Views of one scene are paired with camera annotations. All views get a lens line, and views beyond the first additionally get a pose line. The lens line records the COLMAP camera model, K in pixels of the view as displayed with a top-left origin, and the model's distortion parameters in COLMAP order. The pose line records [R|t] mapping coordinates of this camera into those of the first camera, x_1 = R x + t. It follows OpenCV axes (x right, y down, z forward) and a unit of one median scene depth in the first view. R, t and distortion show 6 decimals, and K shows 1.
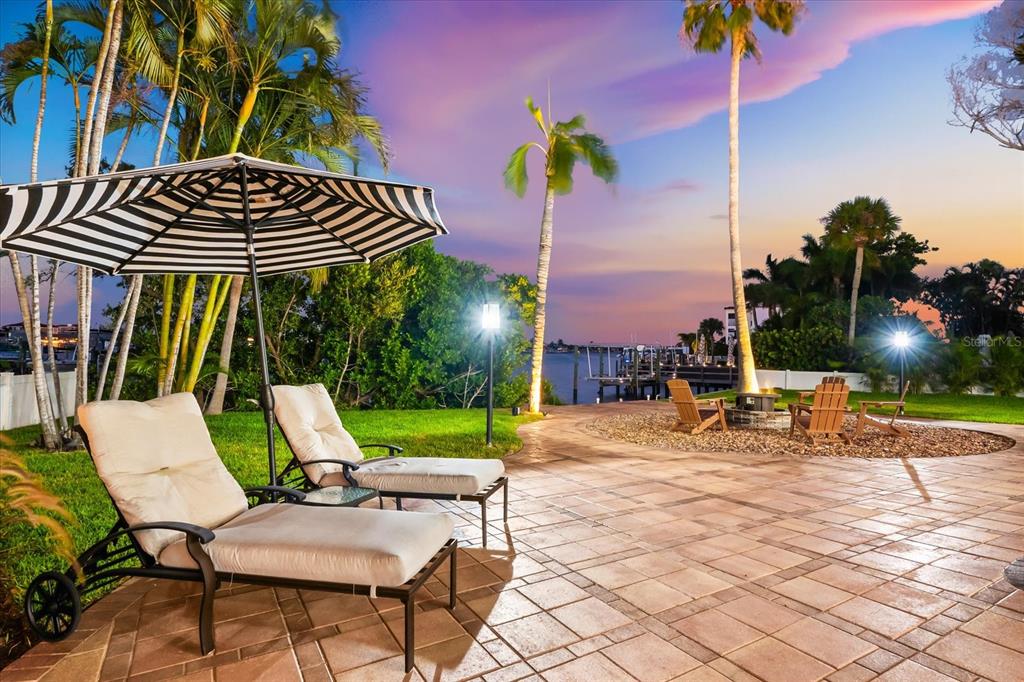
lens RADIAL K [[552.3, 0, 506.5], [0, 552.3, 334.0], [0, 0, 1]] dist [-0.002806, 0.000252]
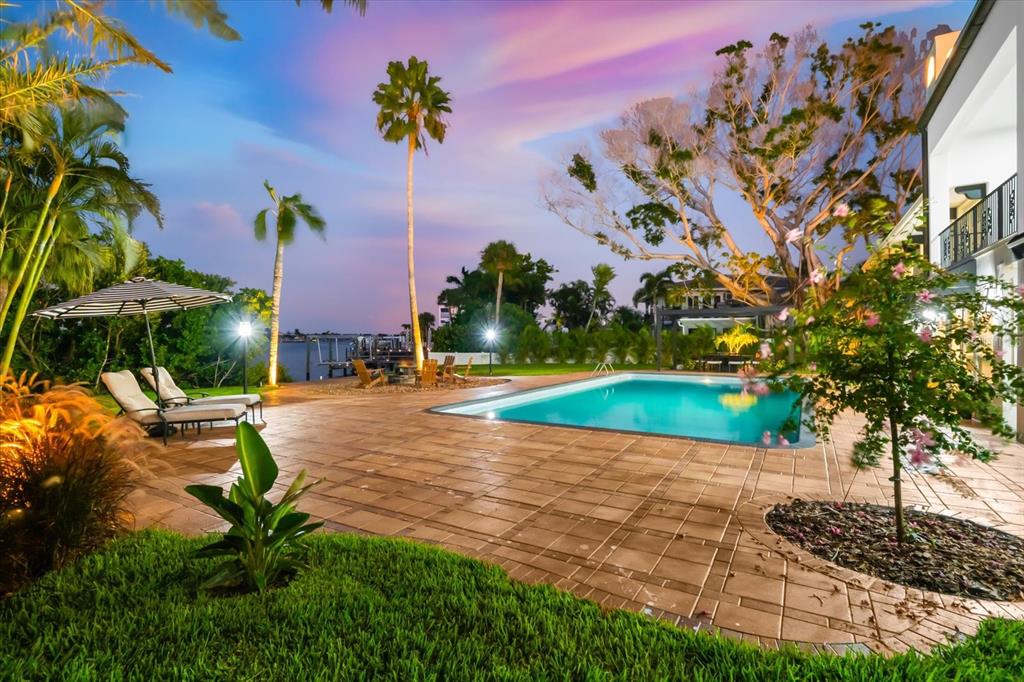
lens RADIAL K [[486.1, 0, 509.8], [0, 486.1, 346.0], [0, 0, 1]] dist [-0.010732, -0.001359]
pose [[0.872581, -0.024563, 0.487852, -0.019802], [0.002012, 0.998907, 0.046694, -0.020171], [-0.488465, -0.039763, 0.871677, -0.341652]]
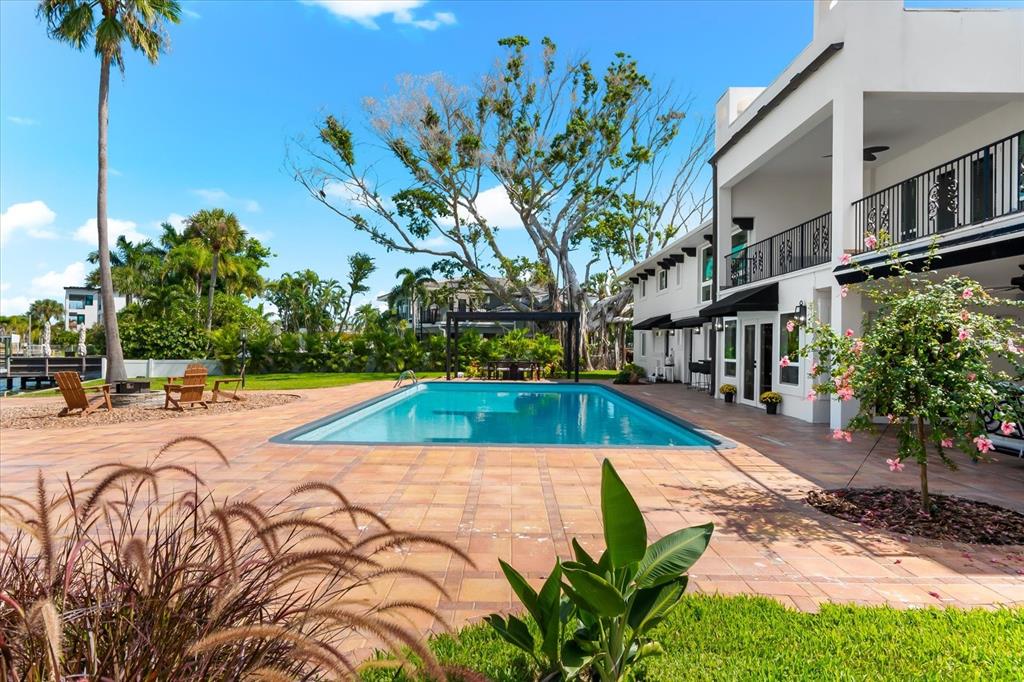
lens RADIAL K [[567.7, 0, 510.4], [0, 567.7, 345.3], [0, 0, 1]] dist [-0.003964, 0.001154]
pose [[0.498575, -0.012324, 0.866759, -0.133470], [-0.025980, 0.999237, 0.029152, -0.017908], [-0.866457, -0.037053, 0.497874, -0.210265]]
